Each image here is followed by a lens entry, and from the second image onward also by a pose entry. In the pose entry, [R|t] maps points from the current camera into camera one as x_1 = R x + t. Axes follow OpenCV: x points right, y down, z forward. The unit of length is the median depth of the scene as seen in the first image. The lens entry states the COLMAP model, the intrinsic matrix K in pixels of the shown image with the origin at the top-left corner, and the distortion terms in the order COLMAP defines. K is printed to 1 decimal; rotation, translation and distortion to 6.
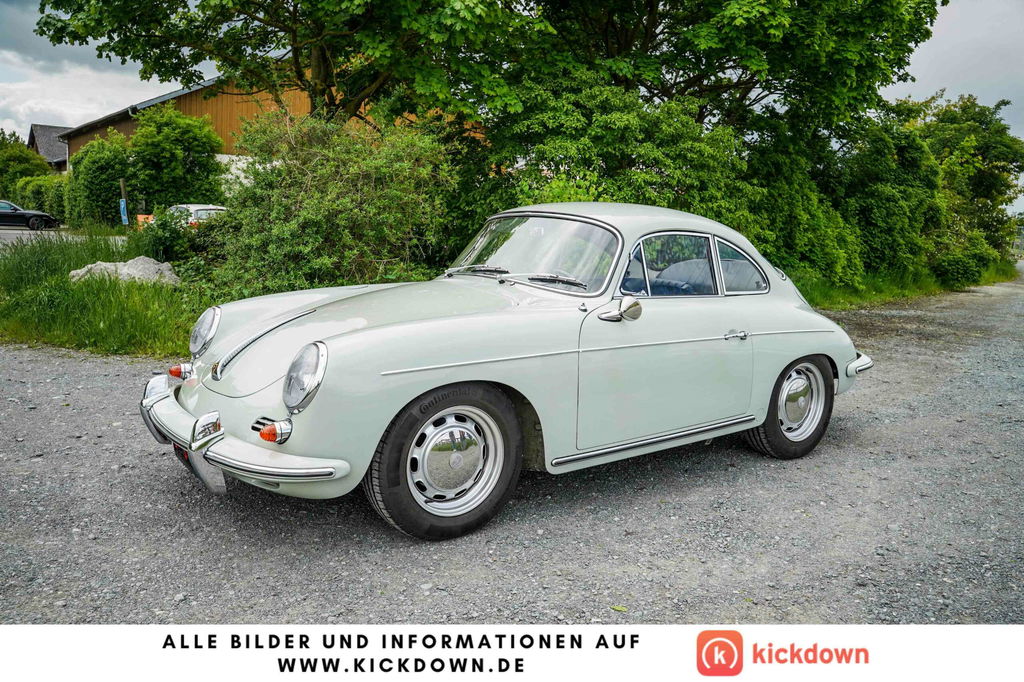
lens RADIAL K [[817.5, 0, 512.0], [0, 817.5, 341.0], [0, 0, 1]] dist [-0.076191, 0.067379]
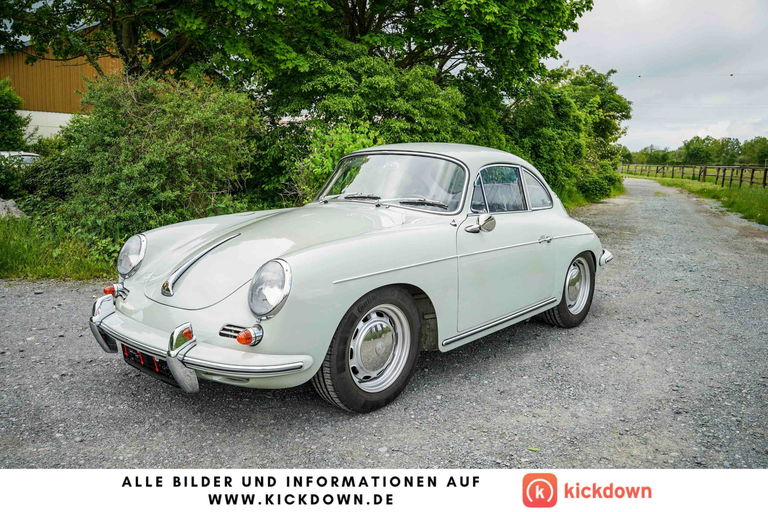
lens RADIAL K [[613.4, 0, 384.0], [0, 613.4, 256.0], [0, 0, 1]] dist [-0.047986, 0.004972]
pose [[0.978760, -0.048883, 0.199095, -0.099346], [0.046716, 0.998787, 0.015570, -0.004113], [-0.199615, -0.005938, 0.979856, 0.027261]]
